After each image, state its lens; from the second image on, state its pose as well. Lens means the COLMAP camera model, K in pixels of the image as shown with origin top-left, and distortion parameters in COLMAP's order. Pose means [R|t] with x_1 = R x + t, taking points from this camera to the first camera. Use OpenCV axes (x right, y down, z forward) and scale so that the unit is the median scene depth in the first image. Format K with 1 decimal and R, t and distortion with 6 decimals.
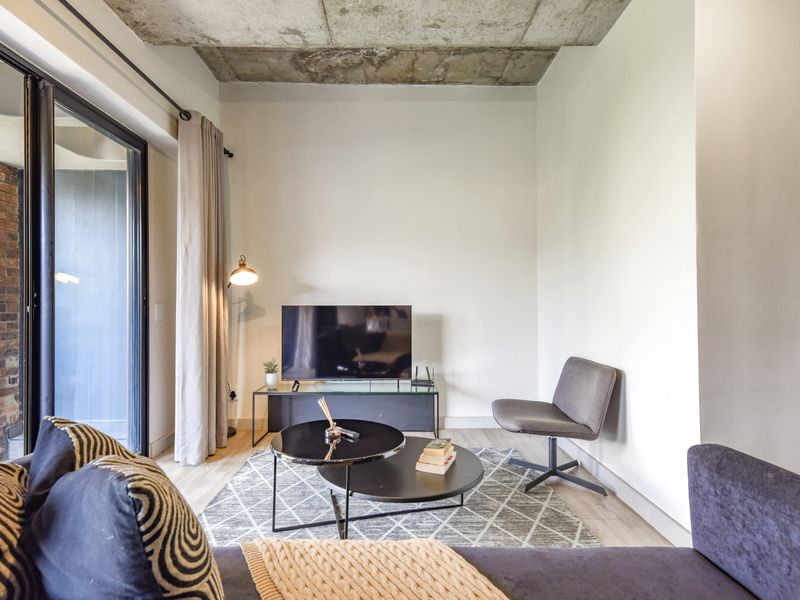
lens RADIAL K [[410.8, 0, 398.5], [0, 410.8, 304.9], [0, 0, 1]] dist [0.019079, -0.000995]
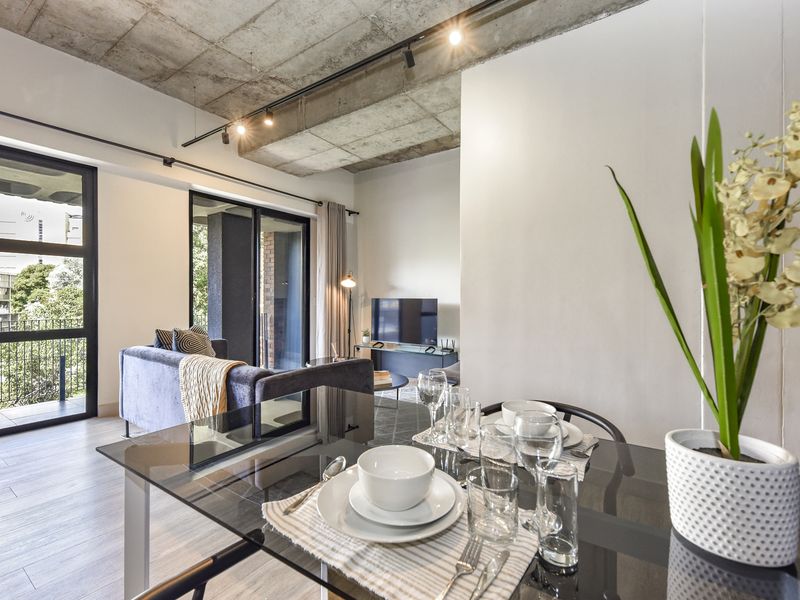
lens RADIAL K [[362.4, 0, 397.6], [0, 362.4, 300.1], [0, 0, 1]] dist [-0.000191, 0.000030]
pose [[0.813529, 0.008155, -0.581467, 0.772172], [-0.003636, 0.999953, 0.008938, -0.004838], [0.581513, -0.005157, 0.813521, -0.205164]]
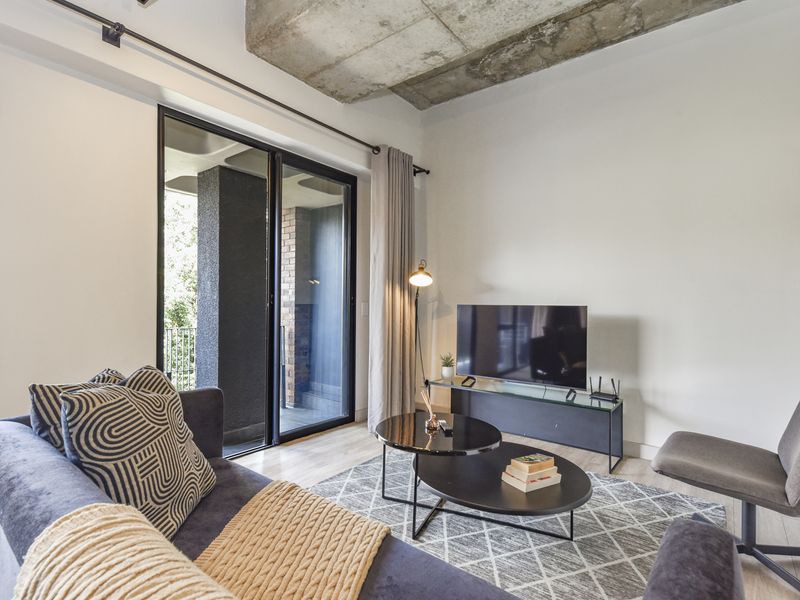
lens RADIAL K [[410.8, 0, 398.5], [0, 410.8, 304.9], [0, 0, 1]] dist [0.019079, -0.000995]
pose [[0.782454, 0.009310, -0.622639, 0.289756], [-0.008736, 0.999954, 0.003974, -0.000723], [0.622648, 0.002330, 0.782499, 0.075037]]
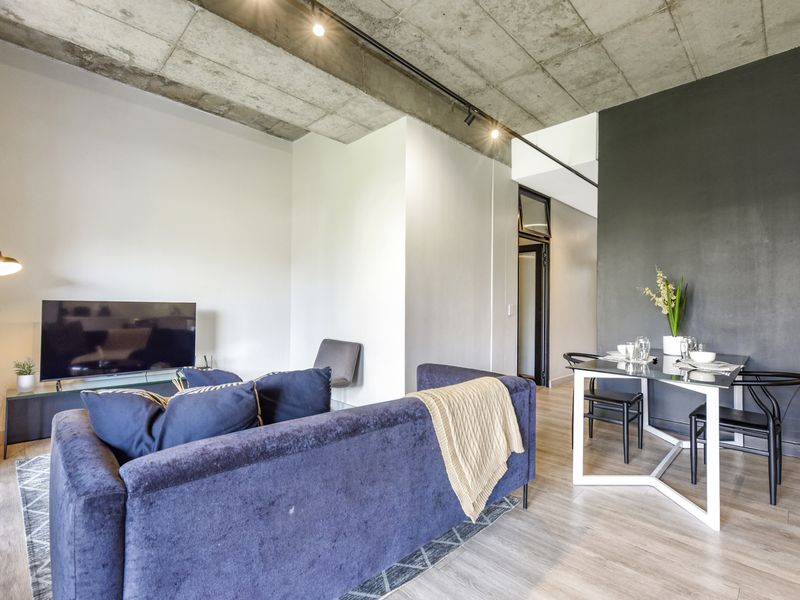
lens RADIAL K [[390.4, 0, 401.1], [0, 390.4, 302.5], [0, 0, 1]] dist [0.000313, -0.000120]
pose [[0.716596, 0.019989, 0.697202, -0.348872], [-0.018564, 0.999782, -0.009584, 0.000434], [-0.697241, -0.006075, 0.716811, -0.198803]]
